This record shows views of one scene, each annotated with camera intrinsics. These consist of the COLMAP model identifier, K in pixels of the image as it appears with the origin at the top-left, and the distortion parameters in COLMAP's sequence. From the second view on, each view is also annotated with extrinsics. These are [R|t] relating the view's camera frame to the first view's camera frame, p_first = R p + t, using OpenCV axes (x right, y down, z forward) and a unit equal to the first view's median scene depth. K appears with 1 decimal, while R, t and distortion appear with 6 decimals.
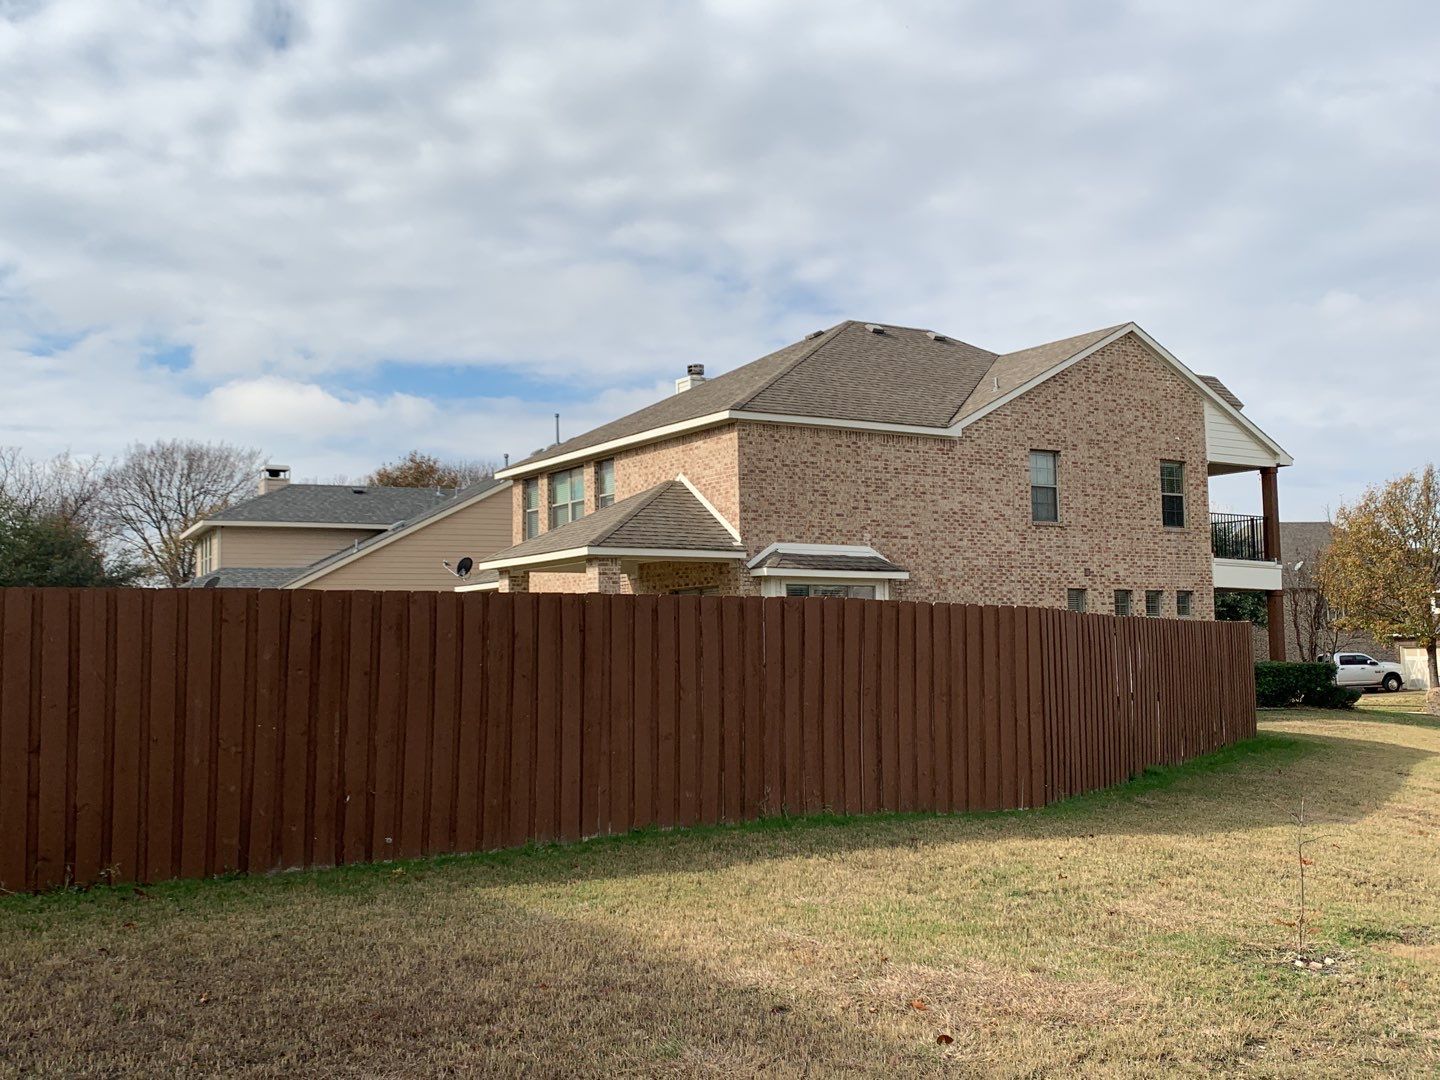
lens RADIAL K [[1438.1, 0, 715.3], [0, 1438.1, 531.1], [0, 0, 1]] dist [0.044324, 0.000000]
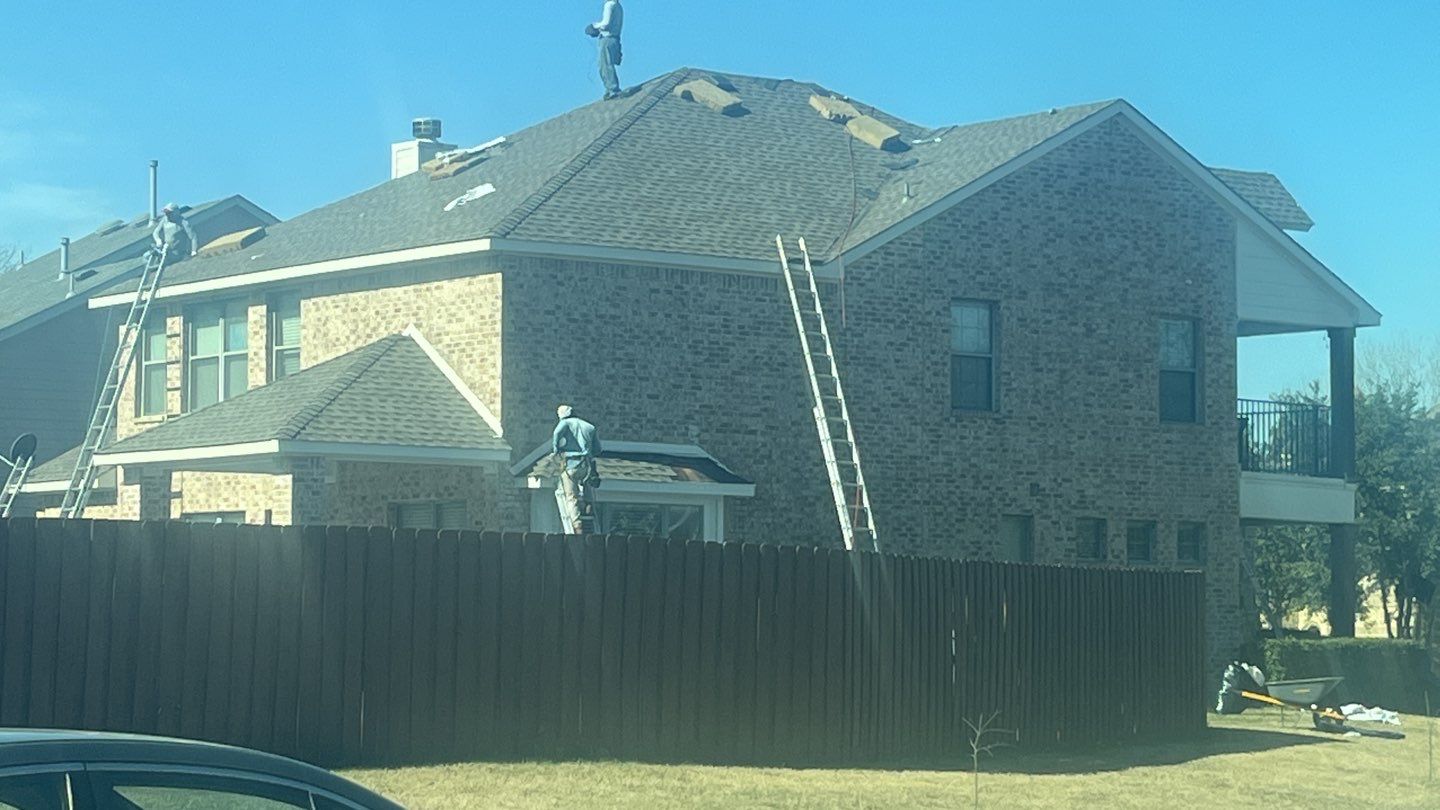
lens RADIAL K [[3214.8, 0, 730.2], [0, 3214.8, 408.2], [0, 0, 1]] dist [0.173944, 0.000000]
pose [[0.994571, 0.027531, 0.100354, -0.023345], [-0.029485, 0.999402, 0.018043, -0.030224], [-0.099798, -0.020904, 0.994788, -0.421324]]
